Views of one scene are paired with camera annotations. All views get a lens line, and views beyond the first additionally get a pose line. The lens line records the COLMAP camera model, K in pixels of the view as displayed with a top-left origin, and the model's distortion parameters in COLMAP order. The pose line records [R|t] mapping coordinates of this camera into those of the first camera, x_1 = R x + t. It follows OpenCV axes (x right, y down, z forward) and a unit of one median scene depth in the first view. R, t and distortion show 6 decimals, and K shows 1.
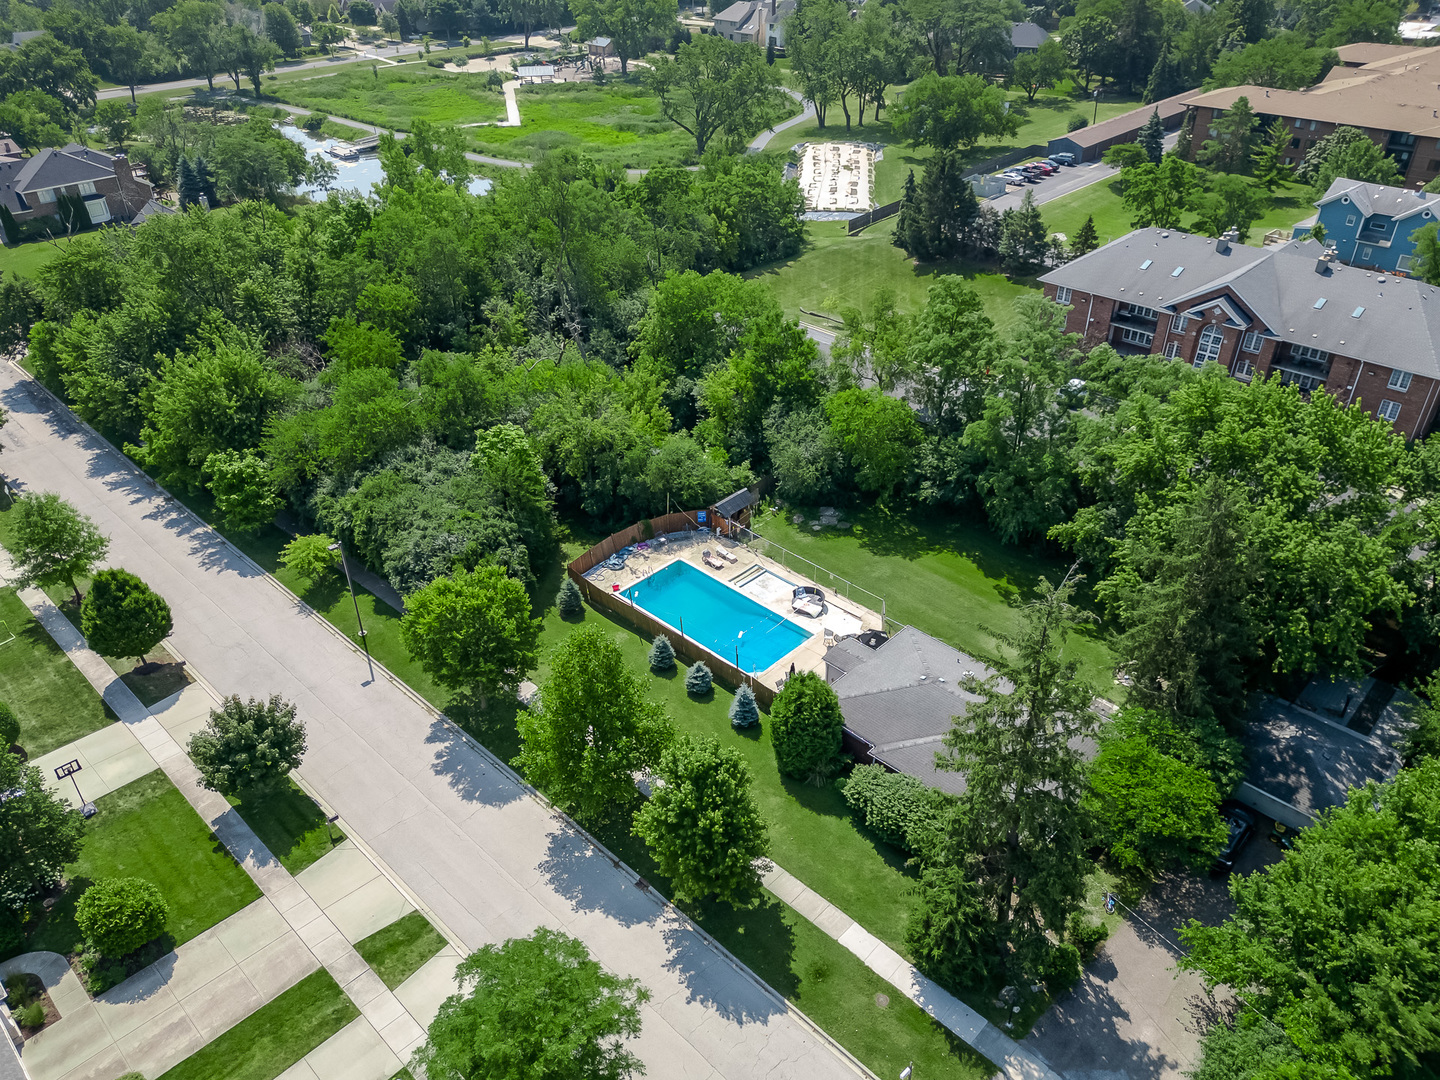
lens RADIAL K [[1033.6, 0, 720.0], [0, 1033.6, 540.0], [0, 0, 1]] dist [0.065980, -0.071949]
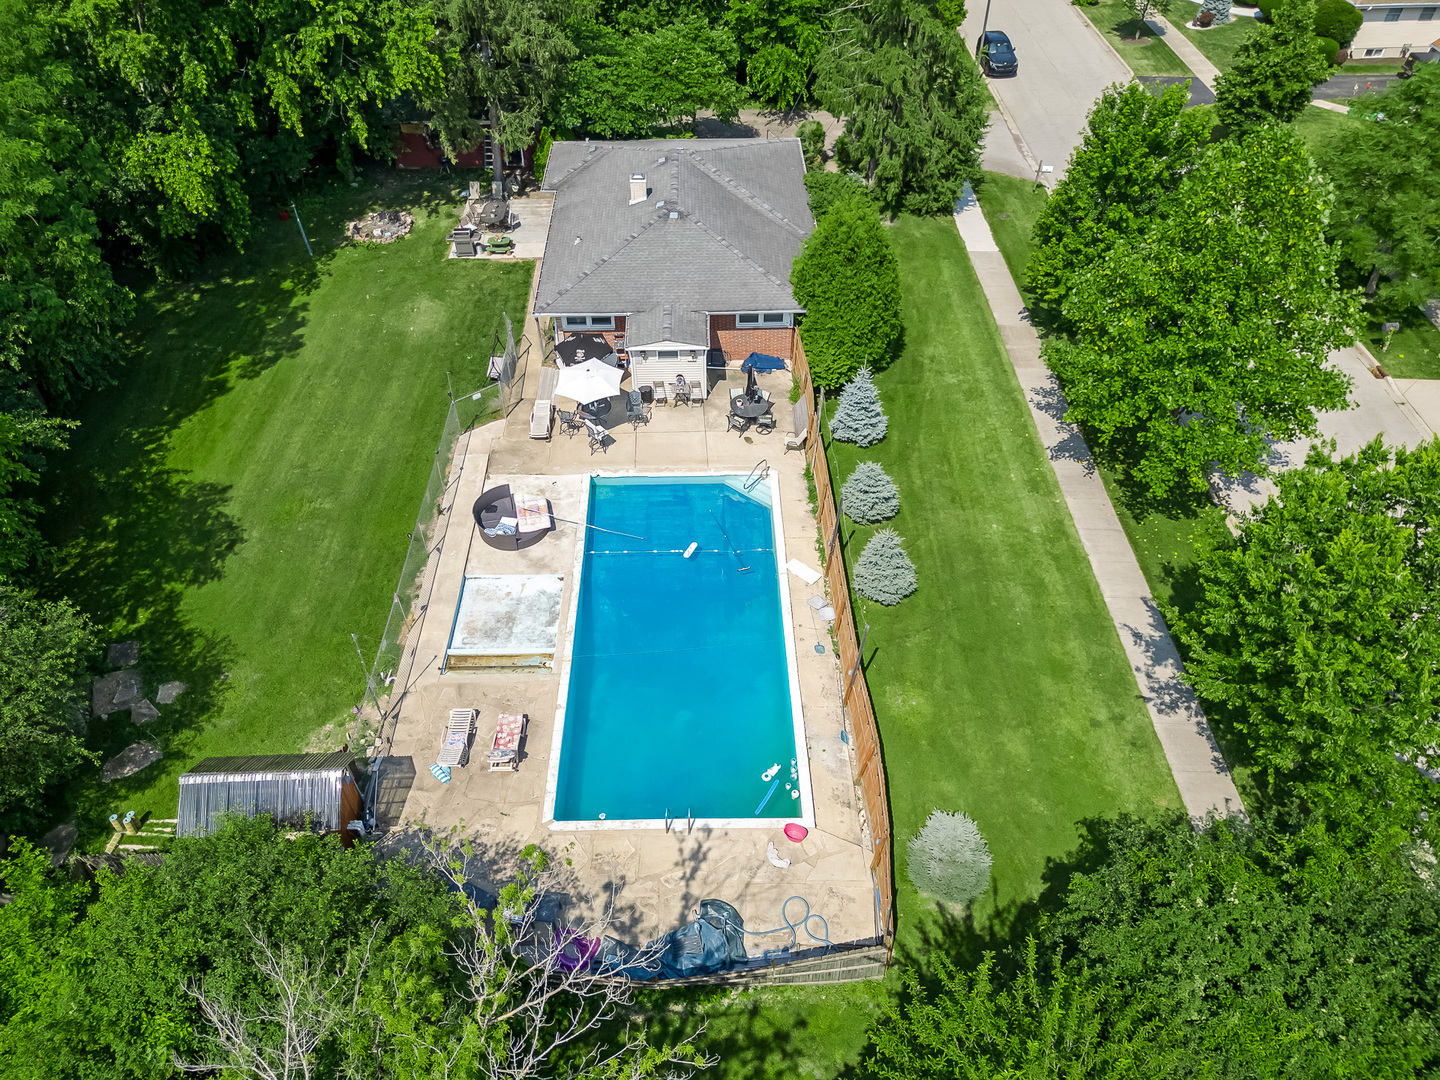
lens RADIAL K [[1037.0, 0, 715.6], [0, 1037.0, 539.5], [0, 0, 1]] dist [0.068724, -0.079043]
pose [[-0.708169, -0.474495, 0.522830, -0.210084], [0.397476, 0.344089, 0.850656, -0.276721], [-0.583532, 0.810220, -0.055072, 0.944870]]
